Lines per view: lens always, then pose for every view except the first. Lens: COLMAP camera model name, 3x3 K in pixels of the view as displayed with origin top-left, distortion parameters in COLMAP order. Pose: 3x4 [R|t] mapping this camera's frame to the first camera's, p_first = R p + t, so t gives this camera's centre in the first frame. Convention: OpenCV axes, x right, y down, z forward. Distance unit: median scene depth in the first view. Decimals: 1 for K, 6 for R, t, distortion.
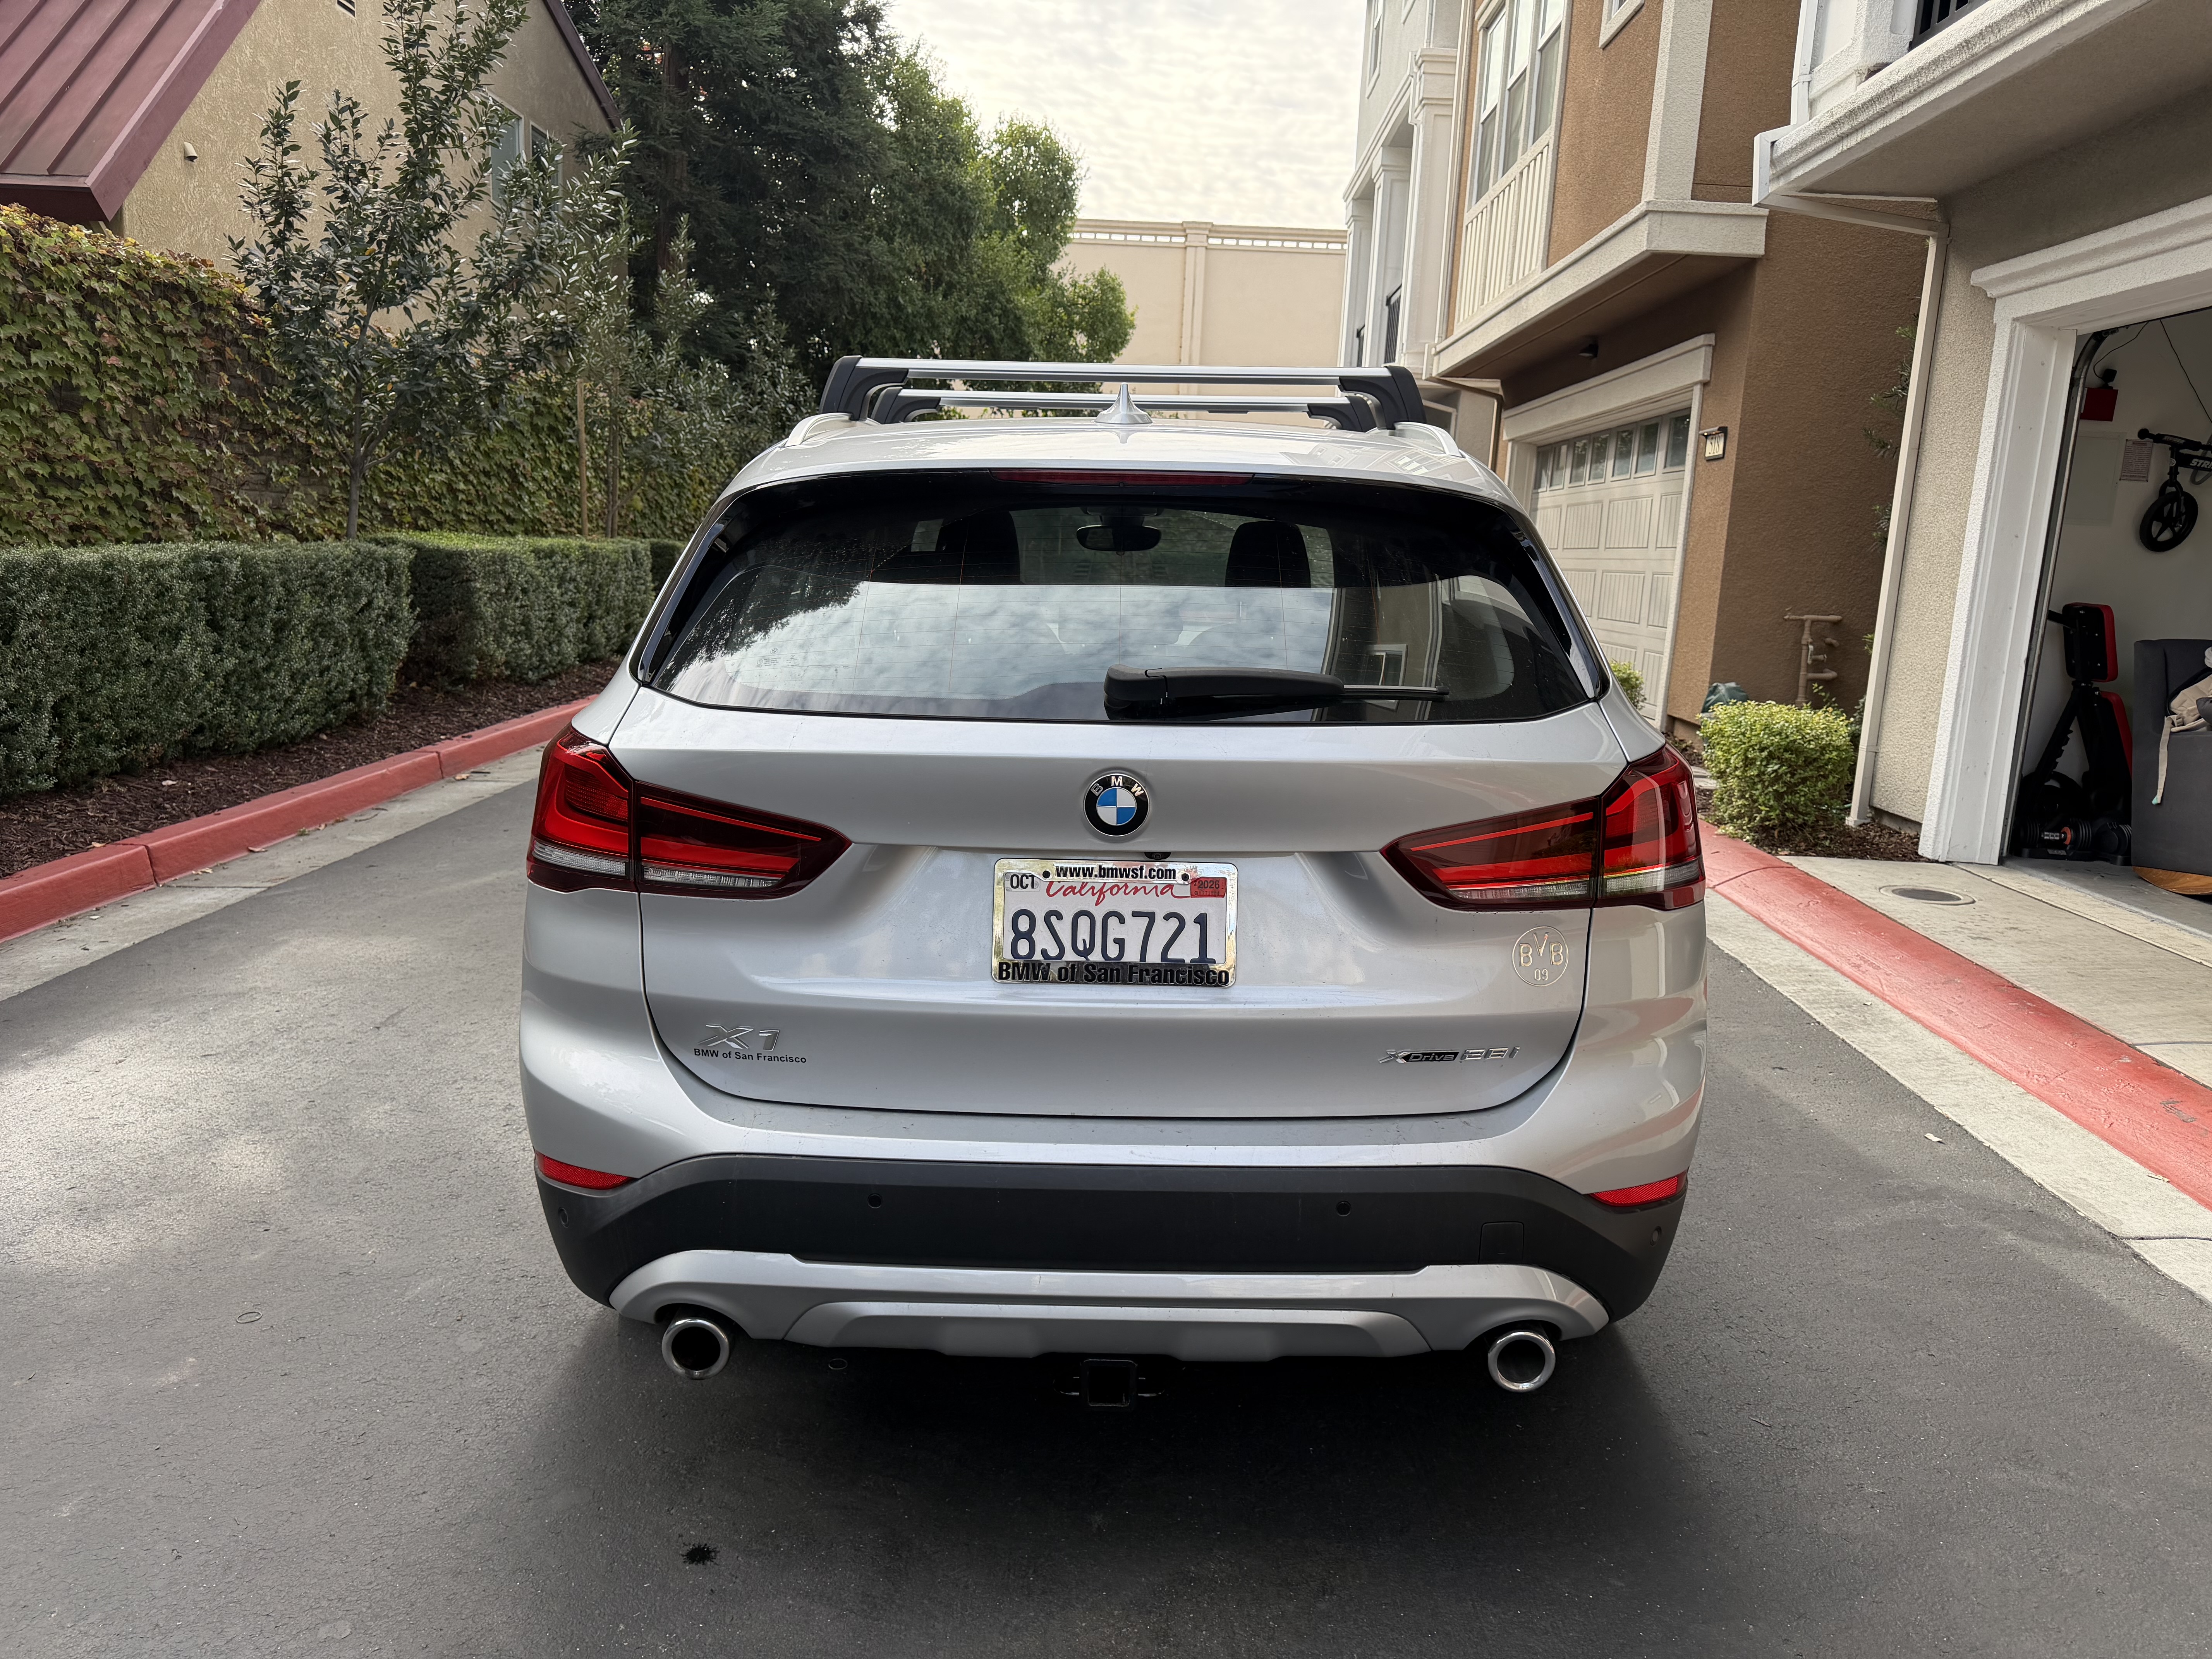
lens RADIAL K [[1485.9, 0, 1096.6], [0, 1485.9, 832.7], [0, 0, 1]] dist [0.006310, -0.007928]
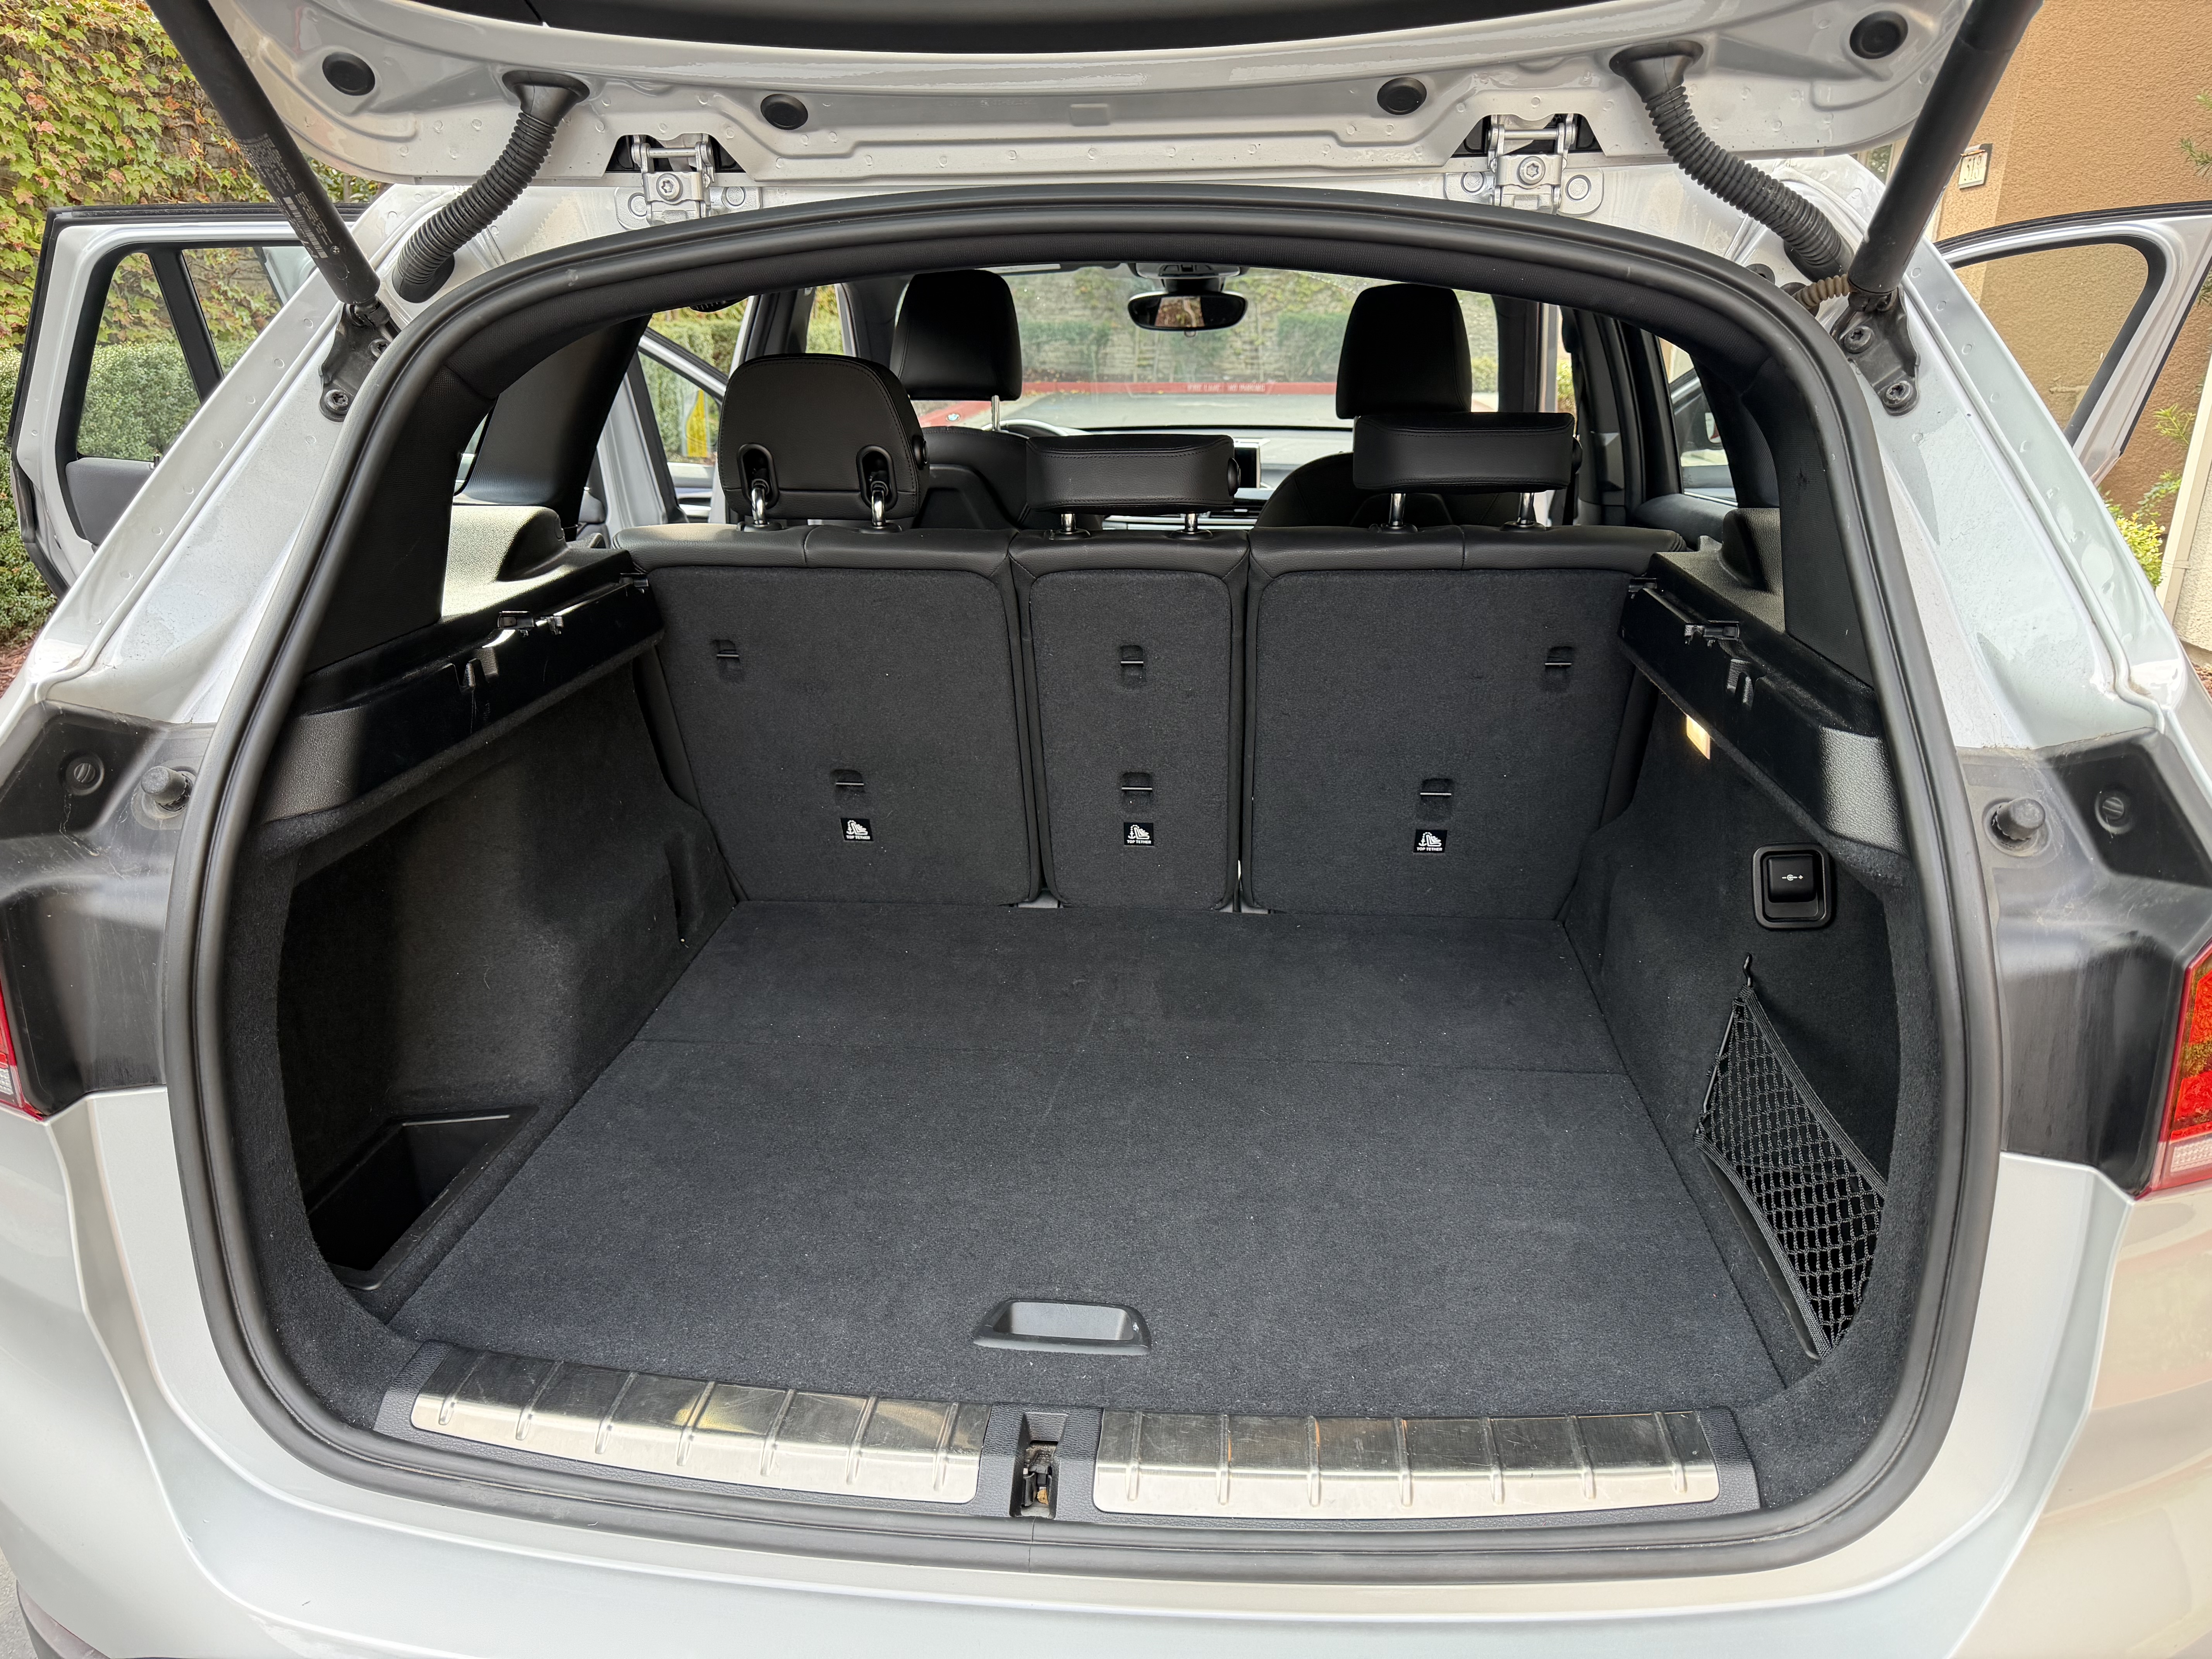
lens RADIAL K [[1485.9, 0, 1096.6], [0, 1485.9, 832.7], [0, 0, 1]] dist [0.006310, -0.007928]
pose [[0.996565, 0.003375, -0.082747, 0.015914], [0.008434, 0.989838, 0.141948, -0.031837], [0.082385, -0.142158, 0.986410, 0.150820]]
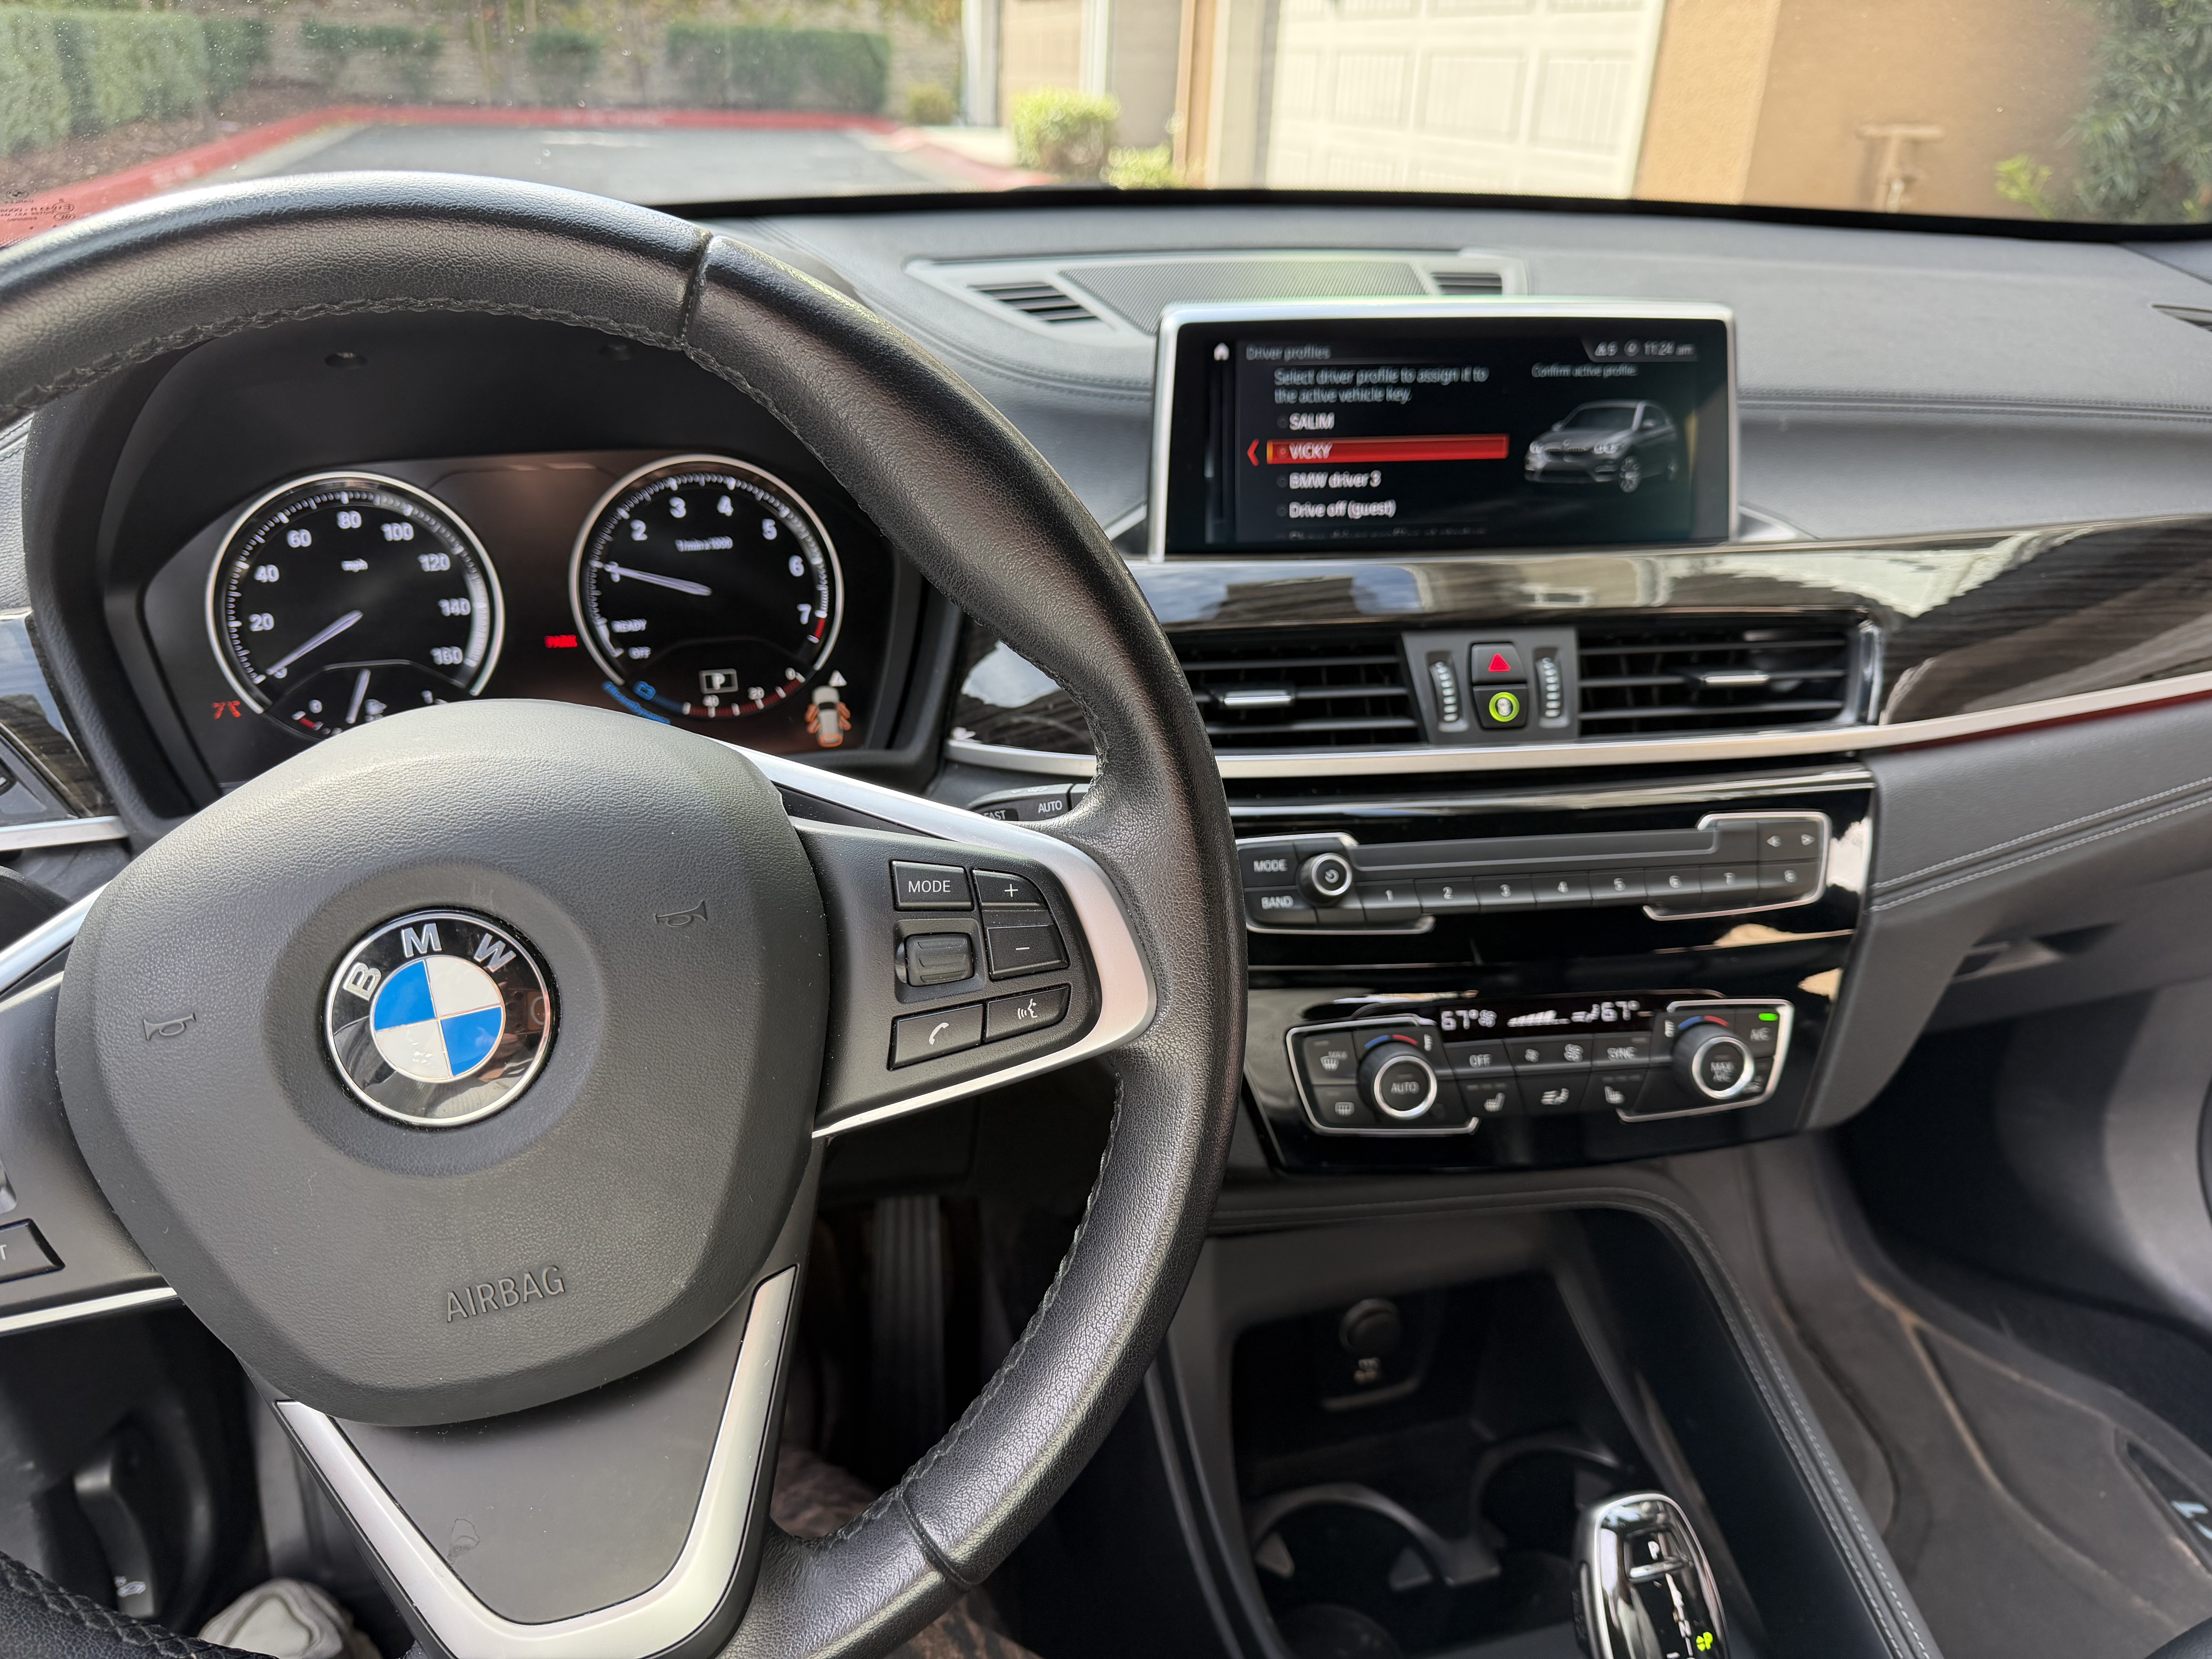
lens RADIAL K [[1586.0, 0, 1111.3], [0, 1586.0, 854.5], [0, 0, 1]] dist [0.019083, -0.025299]
pose [[0.957705, -0.127808, 0.257810, -0.016484], [0.050202, 0.956419, 0.287650, -0.063732], [-0.283338, -0.262542, 0.922383, 0.403081]]
